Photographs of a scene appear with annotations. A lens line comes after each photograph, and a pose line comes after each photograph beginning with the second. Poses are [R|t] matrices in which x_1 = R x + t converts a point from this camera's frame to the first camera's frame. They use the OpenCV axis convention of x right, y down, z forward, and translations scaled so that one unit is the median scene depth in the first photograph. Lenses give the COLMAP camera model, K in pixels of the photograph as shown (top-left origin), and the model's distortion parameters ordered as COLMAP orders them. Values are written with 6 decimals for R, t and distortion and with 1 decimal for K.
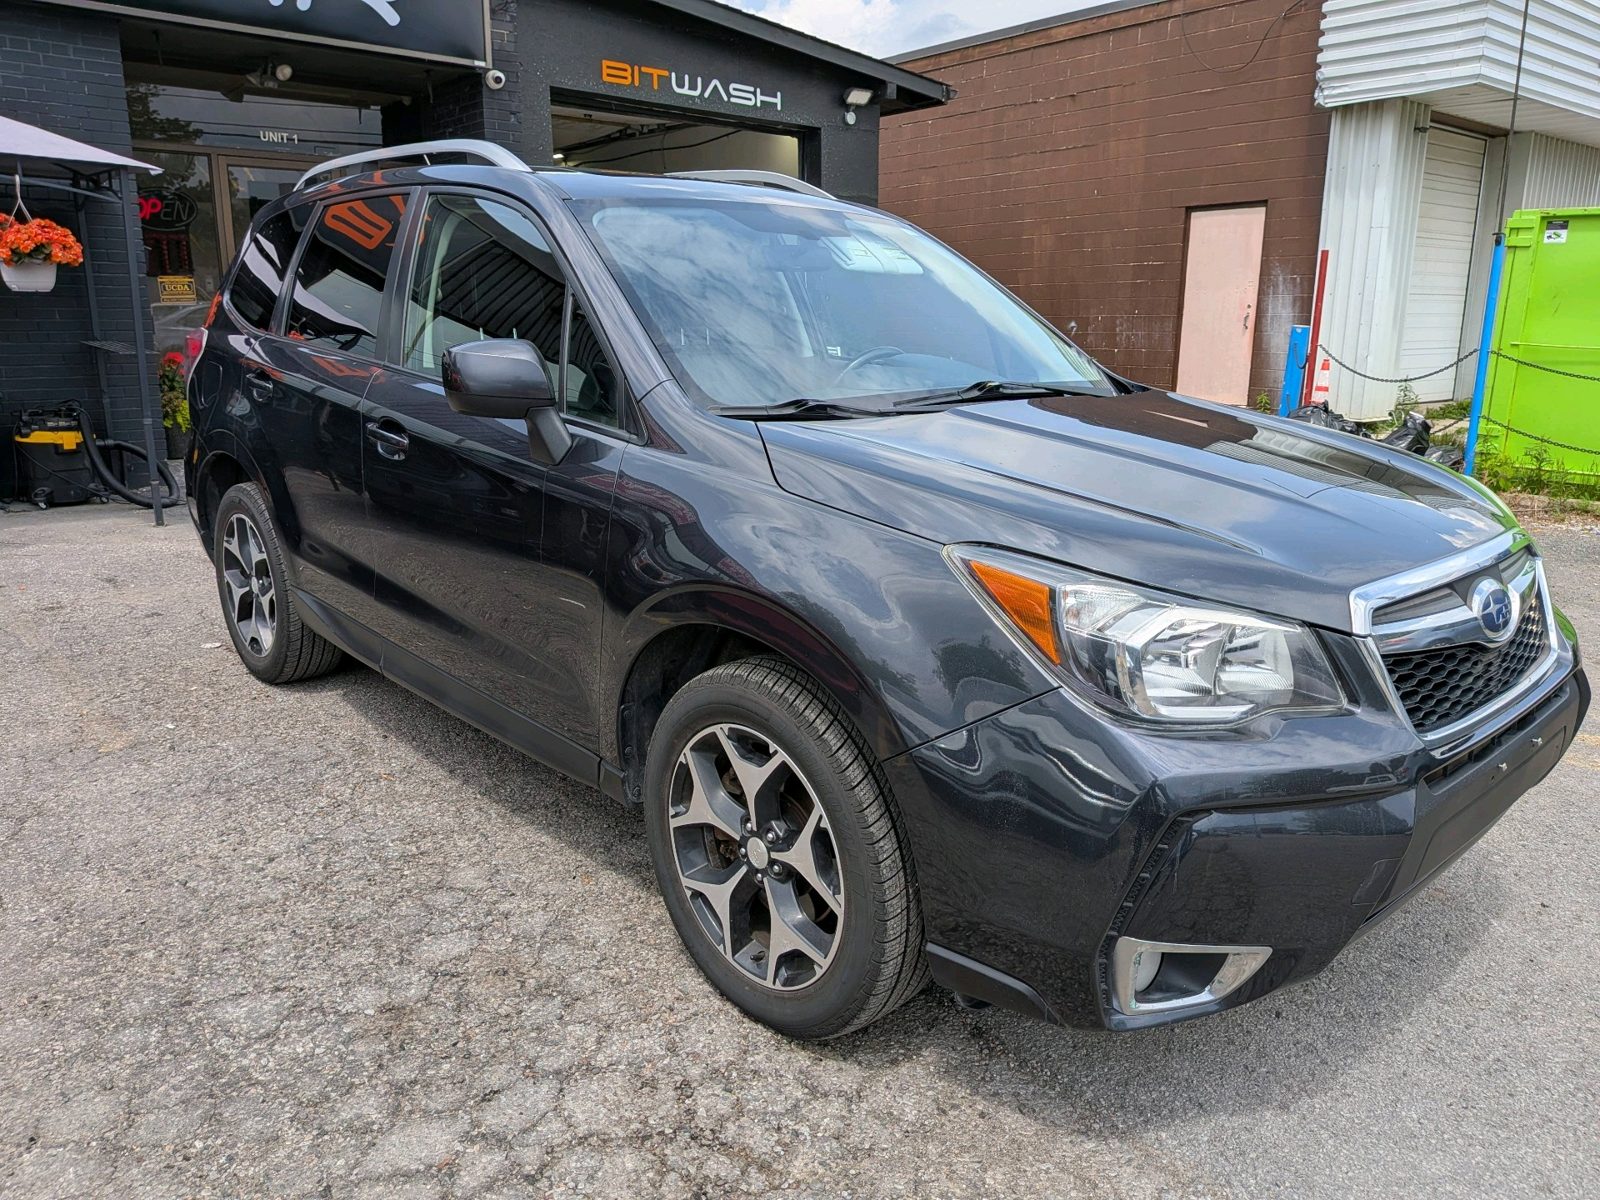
lens RADIAL K [[1172.5, 0, 786.2], [0, 1172.5, 602.4], [0, 0, 1]] dist [-0.009707, -0.008110]
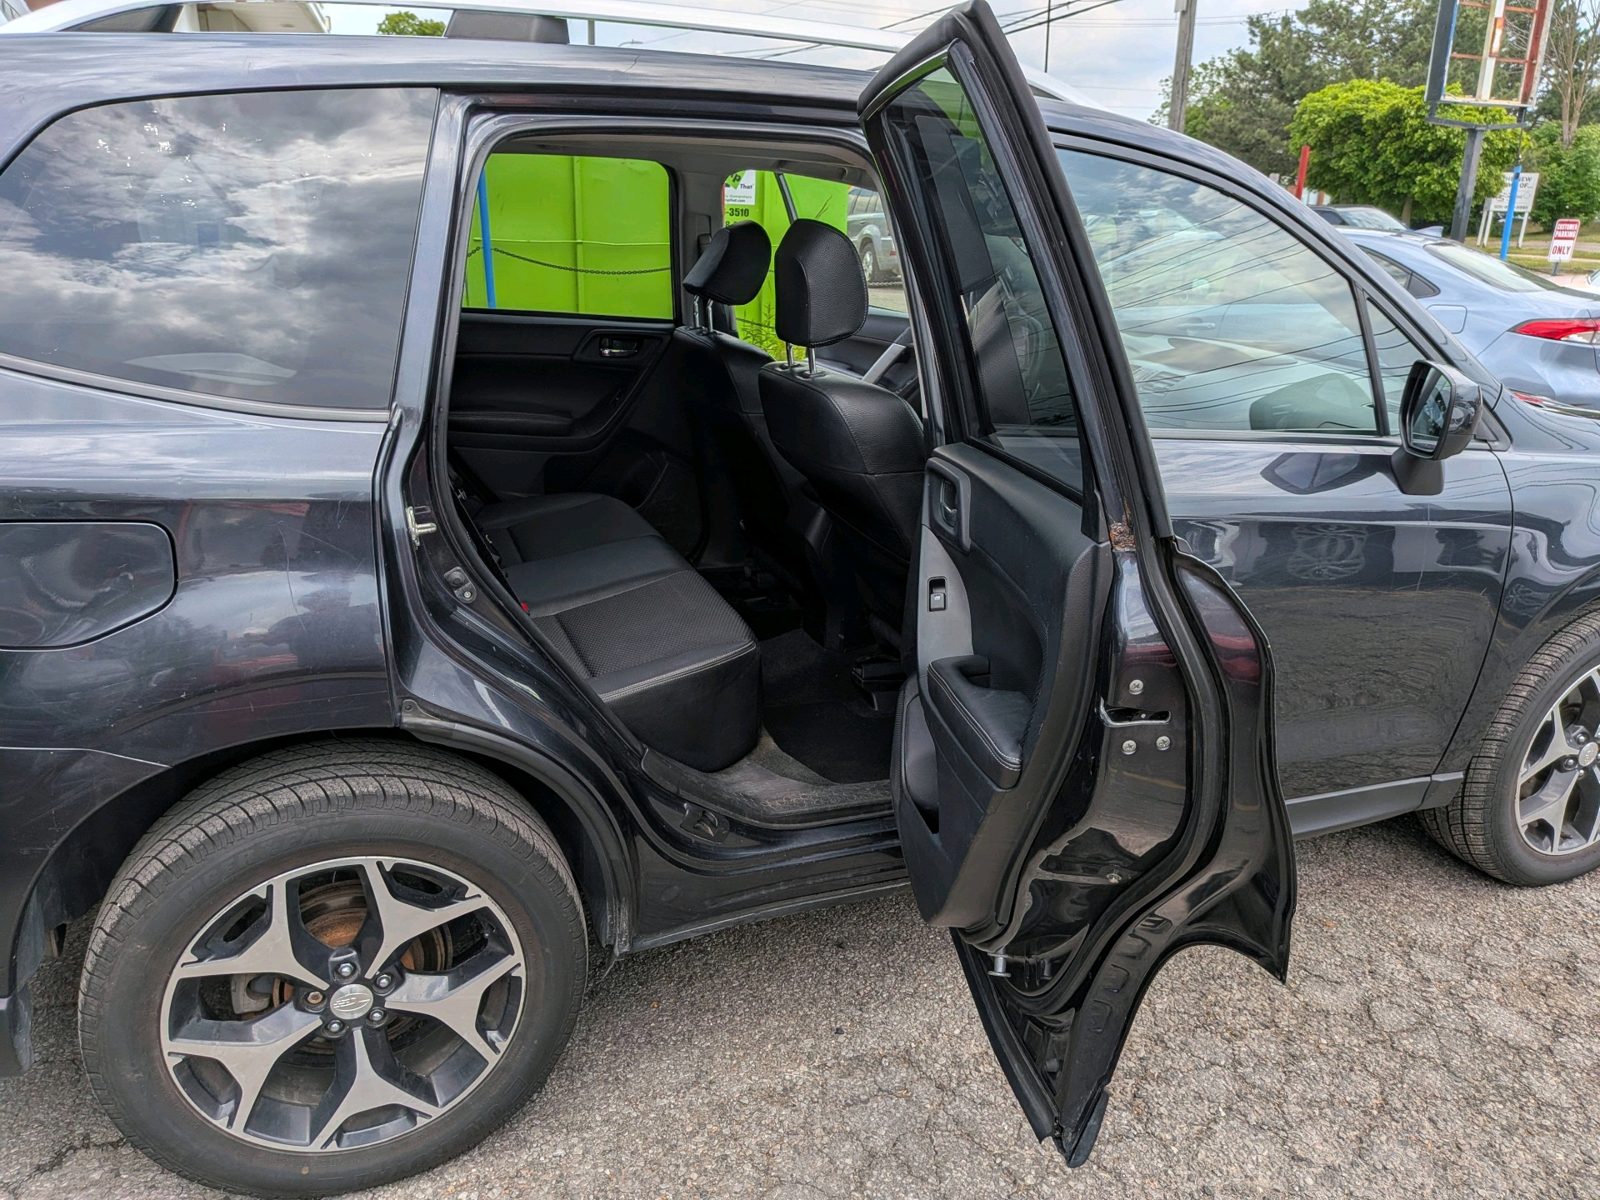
lens RADIAL K [[1179.5, 0, 795.3], [0, 1179.5, 606.2], [0, 0, 1]] dist [0.048567, -0.099981]
pose [[0.352245, -0.309534, 0.883240, -1.325218], [0.210128, 0.945788, 0.247653, -0.405424], [-0.912014, 0.098359, 0.398191, 1.200020]]
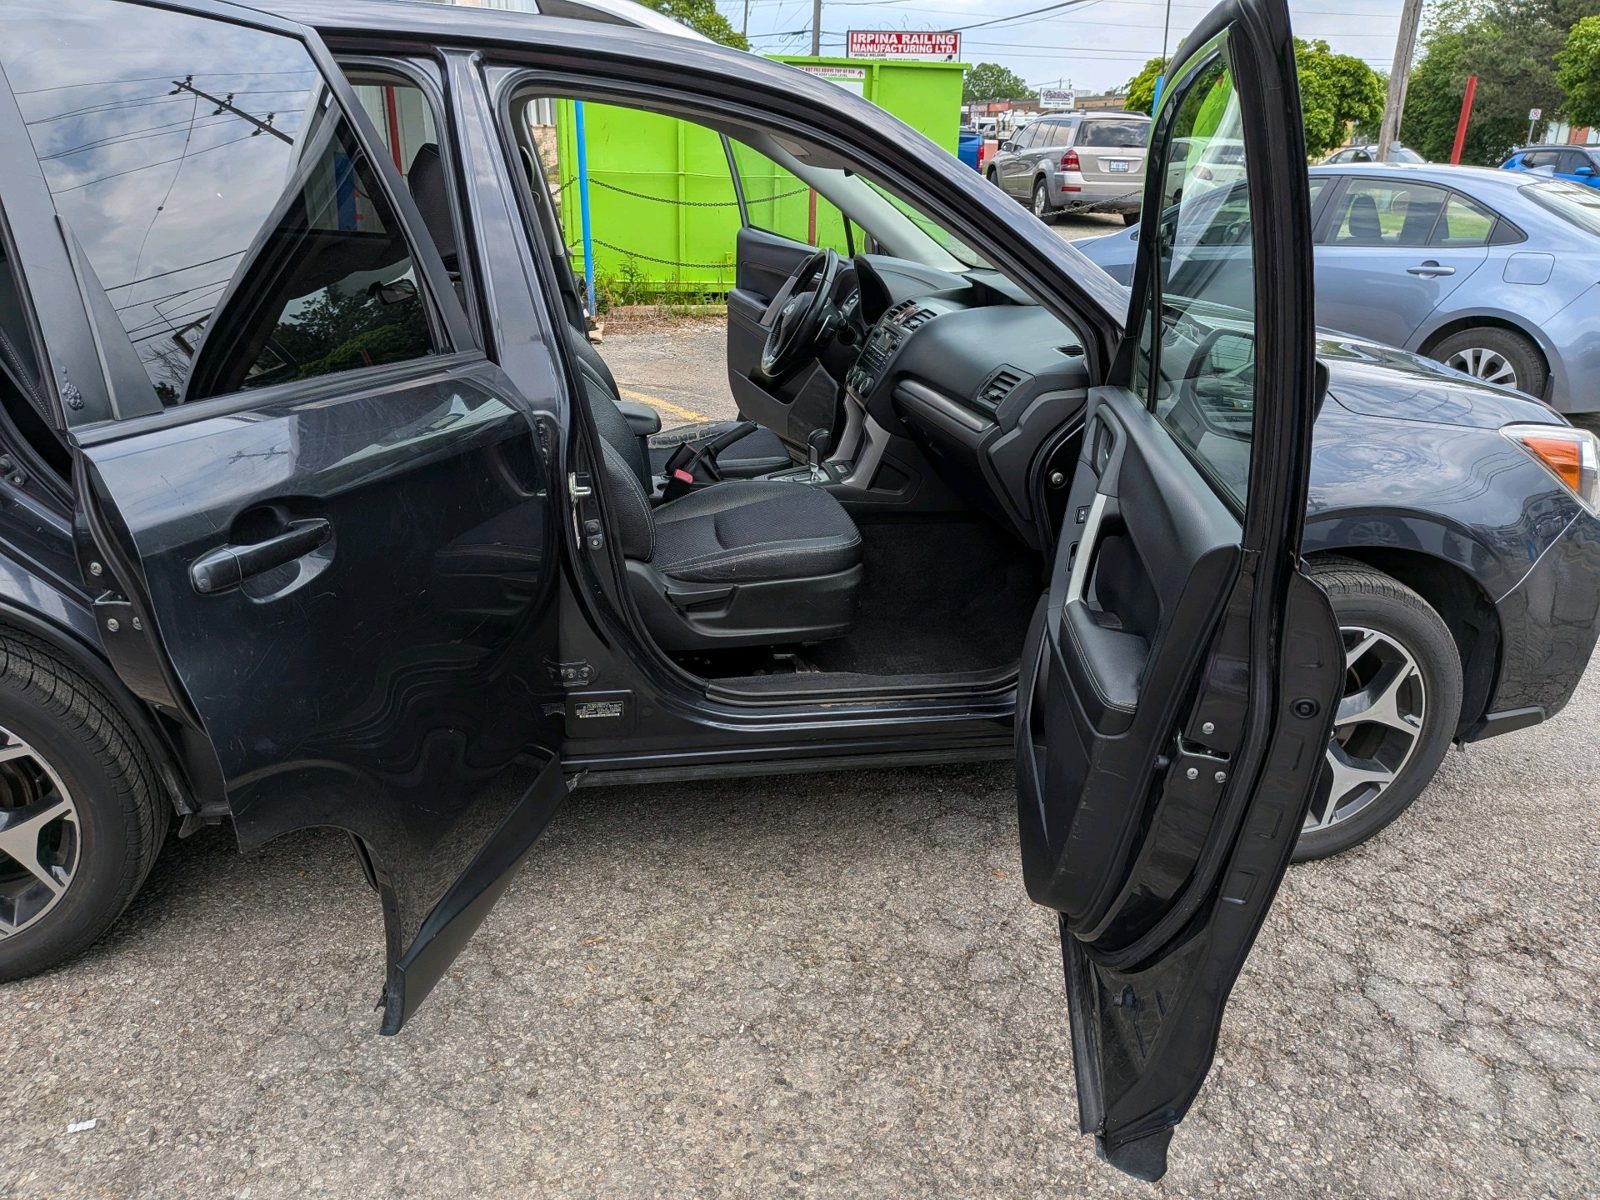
lens RADIAL K [[1181.6, 0, 804.5], [0, 1181.6, 598.2], [0, 0, 1]] dist [0.000544, -0.007804]
pose [[0.517148, -0.316940, 0.795052, -1.133425], [0.189968, 0.948246, 0.254443, -0.293828], [-0.834548, 0.019449, 0.550592, 0.737968]]
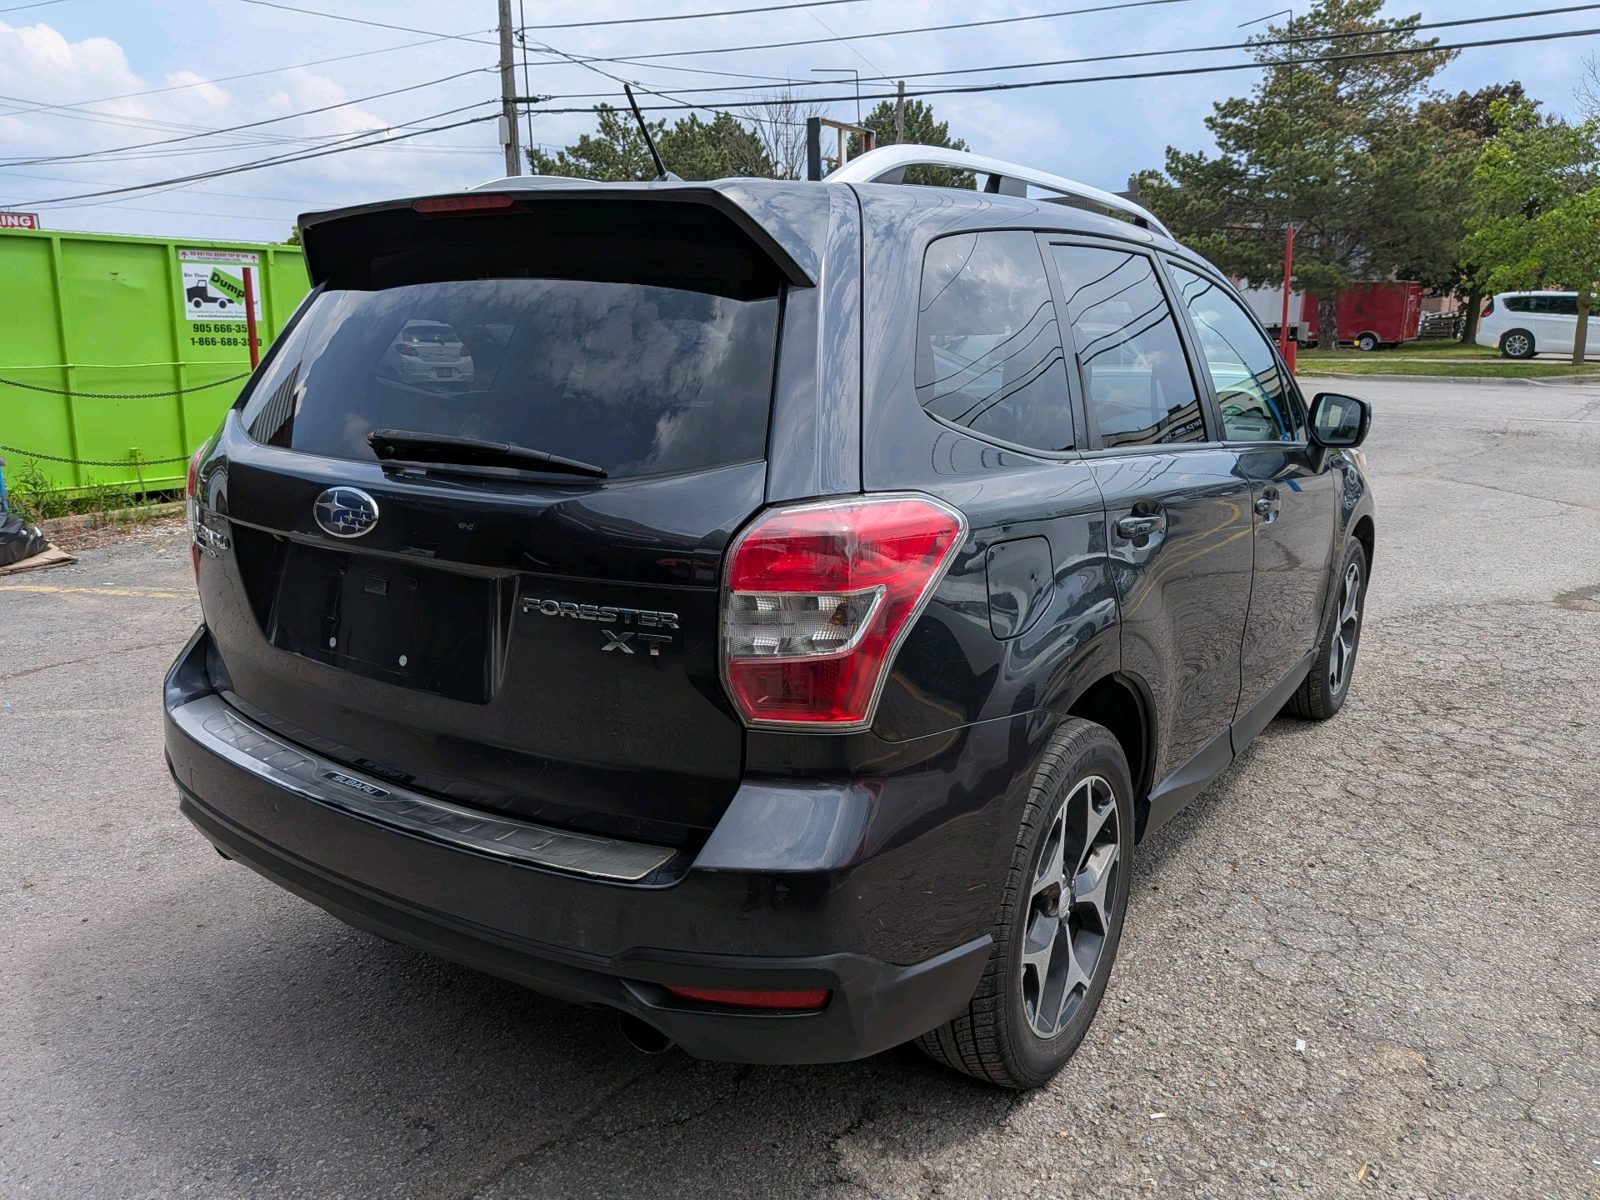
lens RADIAL K [[1184.7, 0, 799.7], [0, 1184.7, 569.5], [0, 0, 1]] dist [0.015616, -0.003657]
pose [[-0.231082, -0.213399, 0.949243, -1.686761], [0.228688, 0.936401, 0.266184, -0.626666], [-0.945676, 0.278591, -0.167584, 2.112014]]
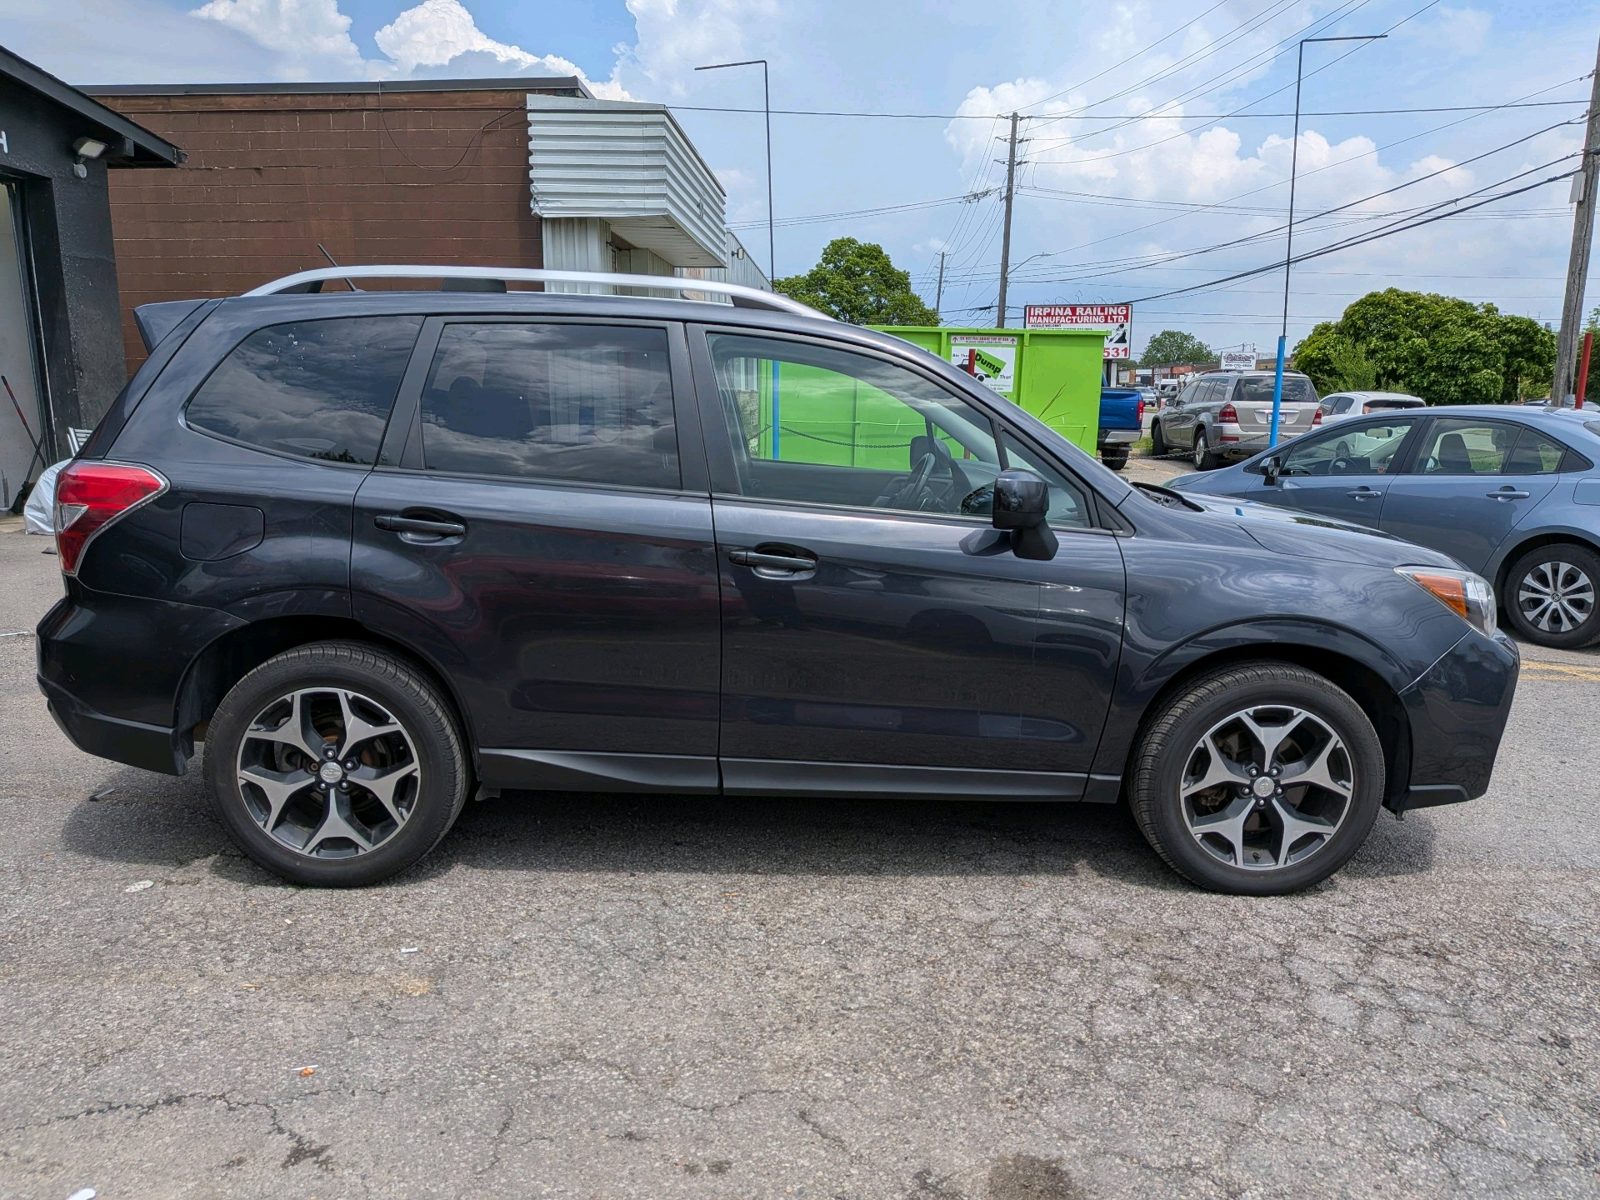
lens RADIAL K [[1174.3, 0, 800.0], [0, 1174.3, 600.0], [0, 0, 1]] dist [0.061781, -0.097699]
pose [[0.648813, -0.136454, 0.748613, -1.519186], [0.175902, 0.984040, 0.026914, -0.177476], [-0.740338, 0.114220, 0.662460, 0.361522]]
